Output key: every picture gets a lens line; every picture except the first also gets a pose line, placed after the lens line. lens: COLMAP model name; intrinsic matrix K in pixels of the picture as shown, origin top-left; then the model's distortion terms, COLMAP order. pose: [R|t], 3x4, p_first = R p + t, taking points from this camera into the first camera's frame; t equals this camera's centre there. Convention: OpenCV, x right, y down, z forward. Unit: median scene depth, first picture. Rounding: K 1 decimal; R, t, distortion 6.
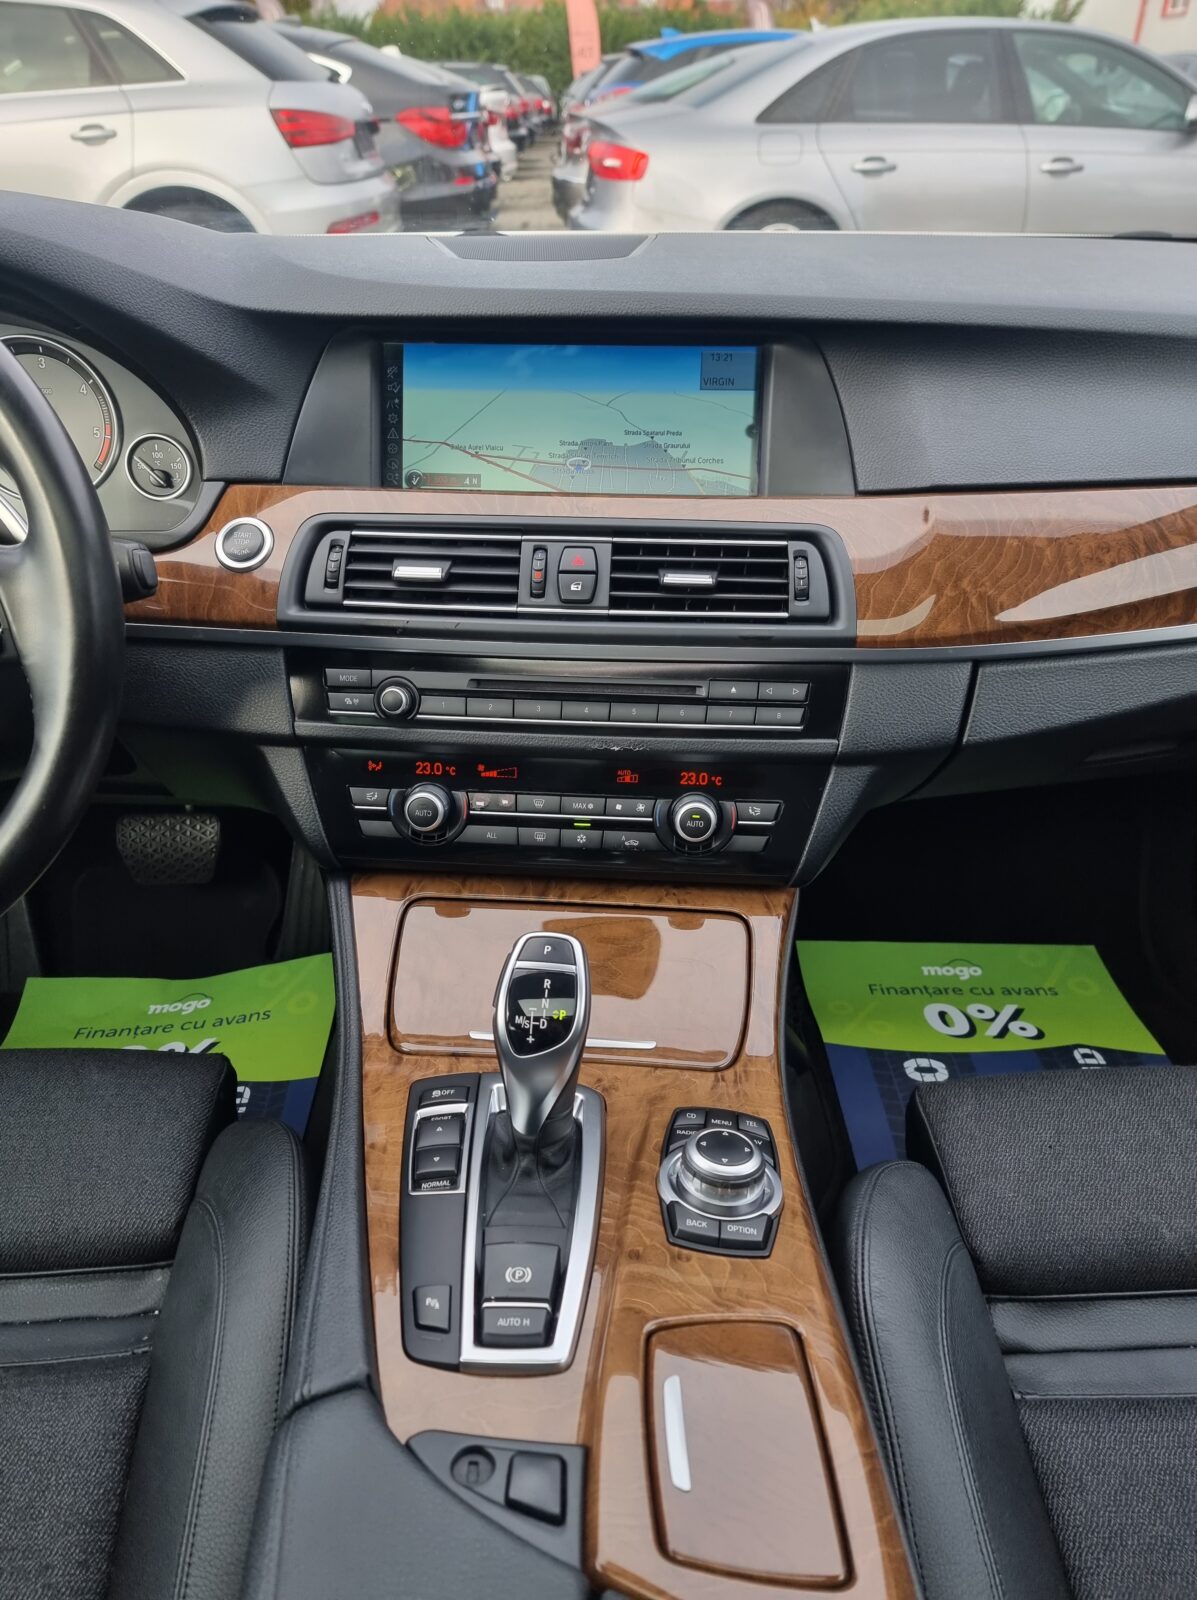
lens RADIAL K [[1118.8, 0, 598.7], [0, 1118.8, 808.3], [0, 0, 1]] dist [0.049135, -0.050918]
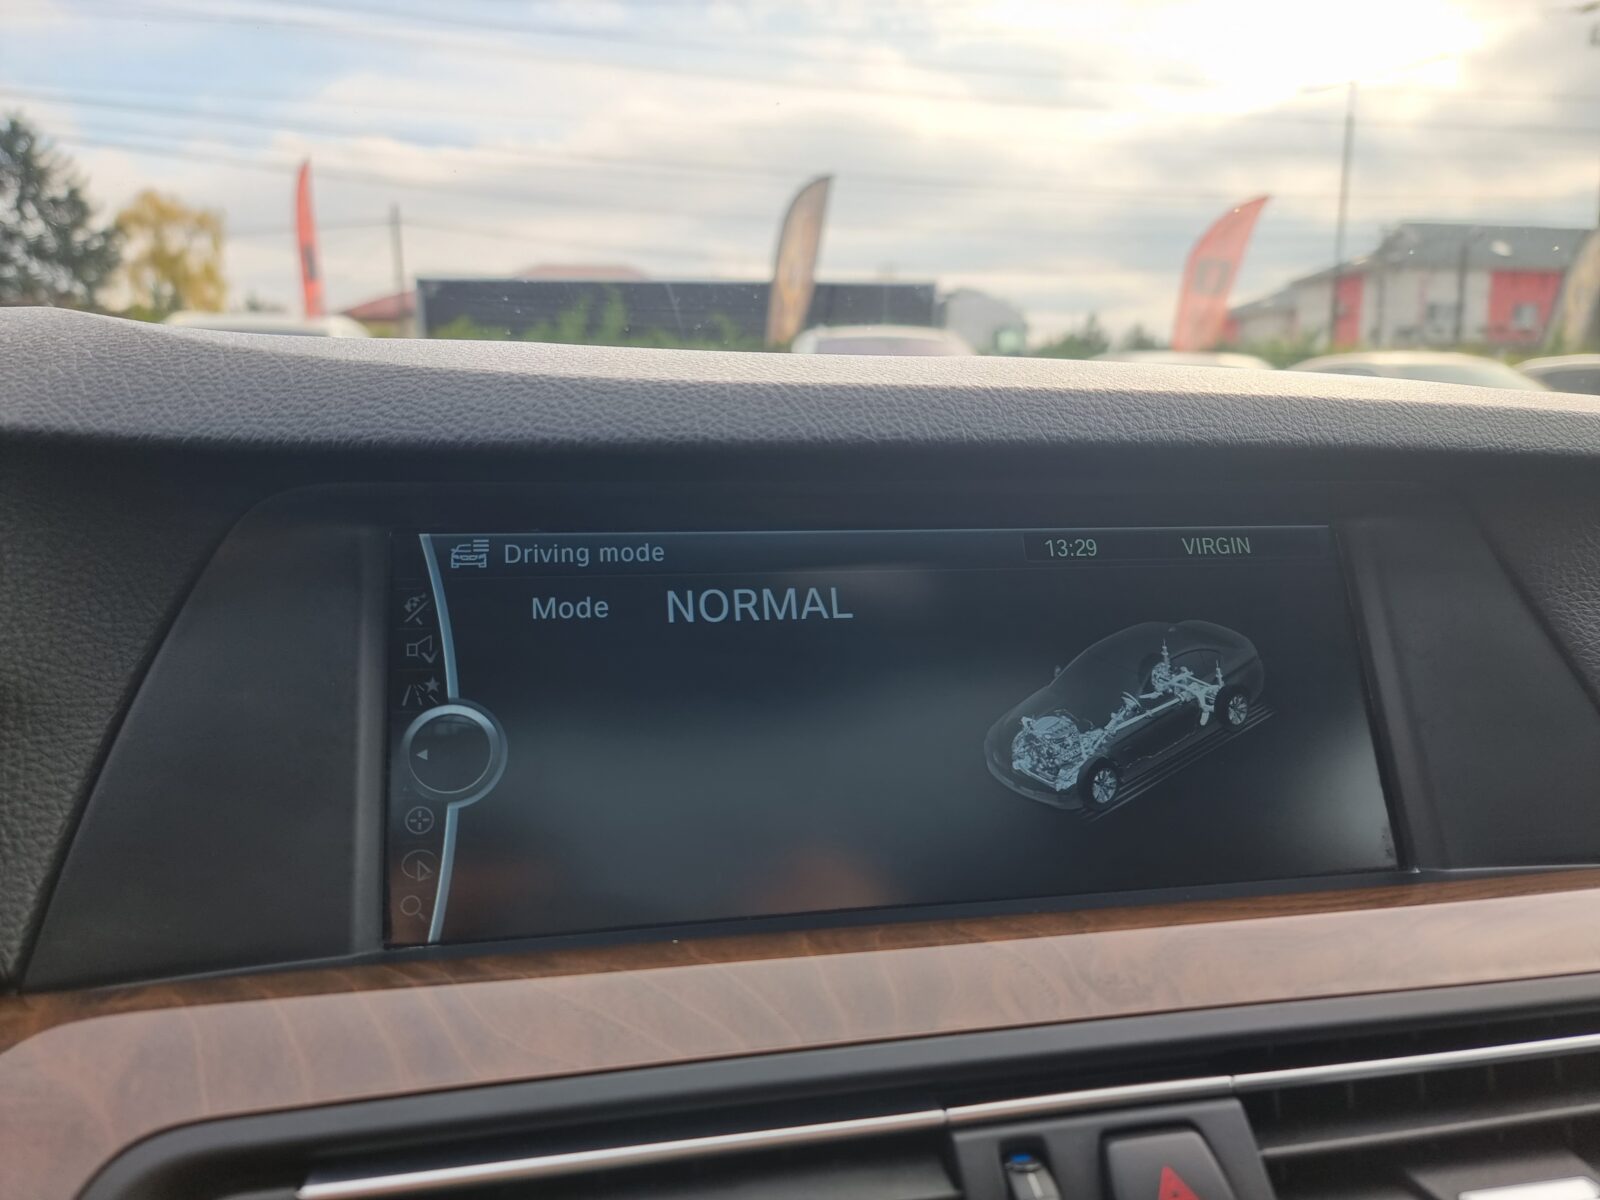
lens RADIAL K [[1118.8, 0, 784.5], [0, 1118.8, 593.5], [0, 0, 1]] dist [0.049135, -0.050918]
pose [[0.958045, -0.028473, 0.285199, -0.182889], [0.135429, 0.921937, -0.362892, -0.259944], [-0.252603, 0.386291, 0.887114, 0.689377]]
